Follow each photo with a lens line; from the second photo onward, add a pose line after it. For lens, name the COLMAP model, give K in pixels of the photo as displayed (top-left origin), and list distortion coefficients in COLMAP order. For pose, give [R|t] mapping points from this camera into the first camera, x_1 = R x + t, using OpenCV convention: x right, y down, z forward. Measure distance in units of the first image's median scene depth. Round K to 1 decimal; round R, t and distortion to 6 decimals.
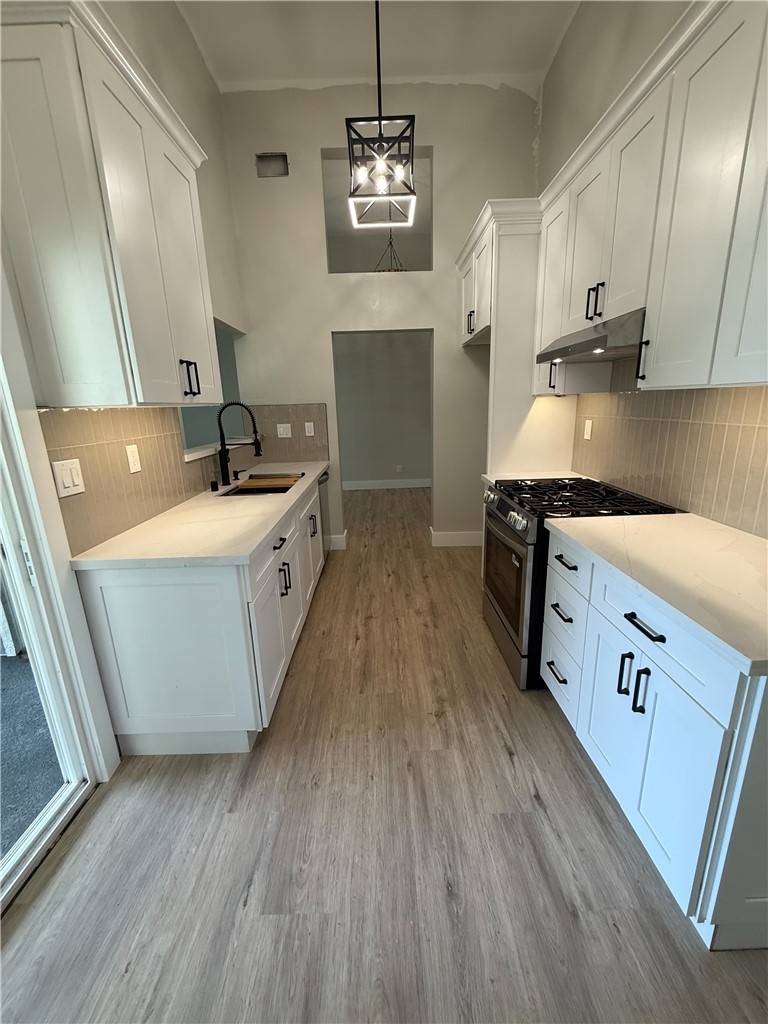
lens RADIAL K [[407.8, 0, 381.4], [0, 407.8, 507.5], [0, 0, 1]] dist [0.001708, -0.000165]
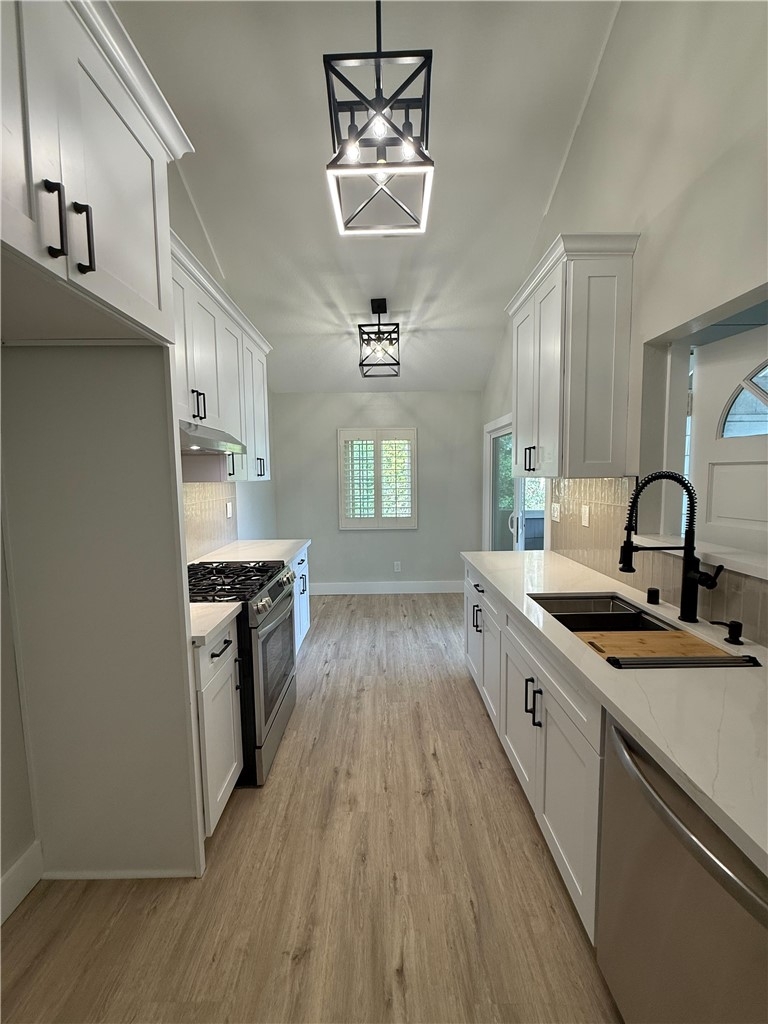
lens RADIAL K [[407.8, 0, 381.6], [0, 407.8, 508.9], [0, 0, 1]] dist [0.001708, -0.000165]
pose [[-0.998735, 0.048964, 0.011410, 0.016551], [0.050010, 0.944200, 0.325553, -0.454871], [0.005167, 0.325712, -0.945455, 1.702666]]
